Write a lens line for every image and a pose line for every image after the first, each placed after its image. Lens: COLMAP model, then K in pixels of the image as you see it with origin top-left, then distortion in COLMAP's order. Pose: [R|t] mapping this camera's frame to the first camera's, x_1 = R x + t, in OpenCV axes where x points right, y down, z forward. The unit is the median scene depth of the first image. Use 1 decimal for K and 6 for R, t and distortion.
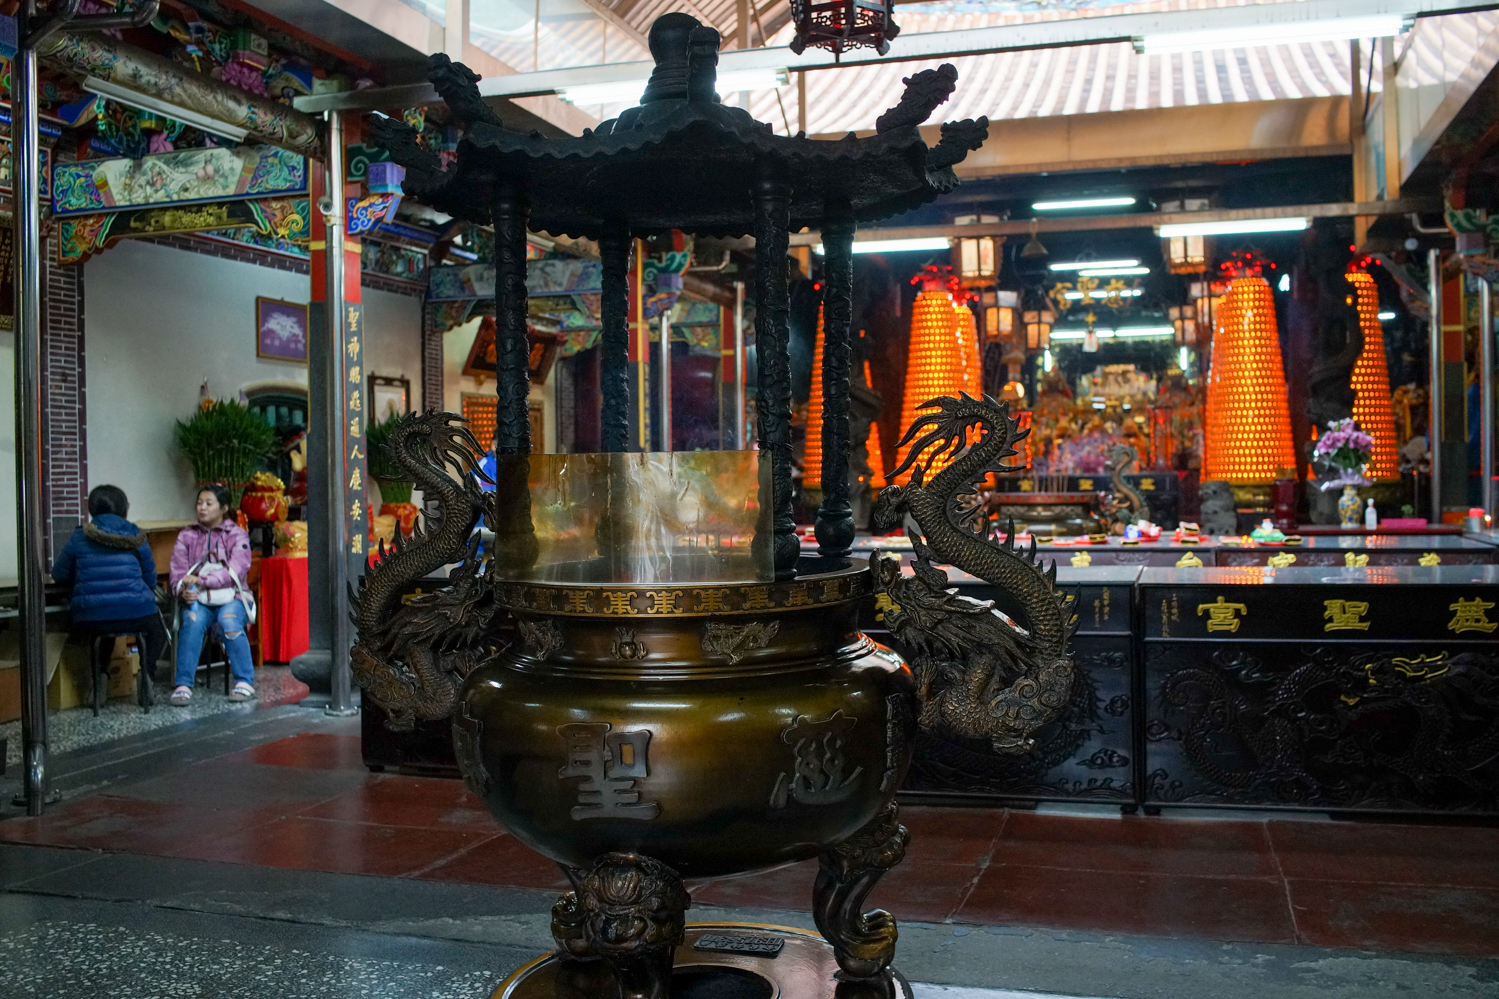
lens RADIAL K [[1509.5, 0, 749.5], [0, 1509.5, 499.5], [0, 0, 1]] dist [-0.004725, -0.006369]
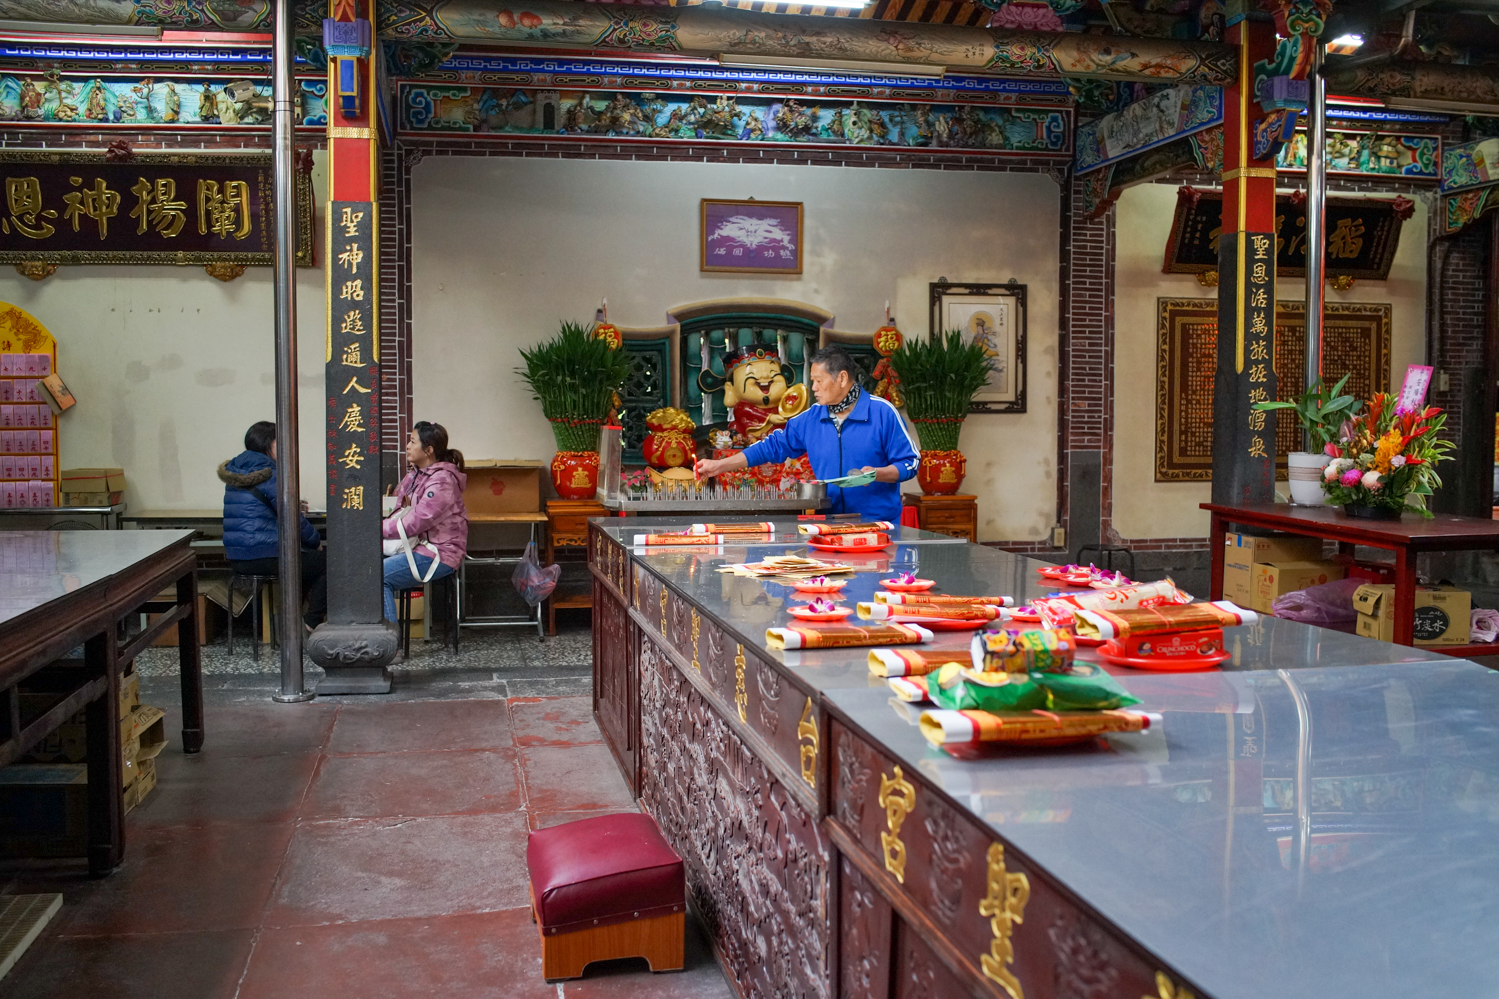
lens RADIAL K [[1474.2, 0, 749.5], [0, 1474.2, 499.5], [0, 0, 1]] dist [-0.089398, 0.002550]
pose [[0.453265, 0.064690, -0.889025, 0.418996], [-0.022312, 0.997874, 0.061235, -0.017787], [0.891096, -0.007919, 0.453745, 0.639967]]
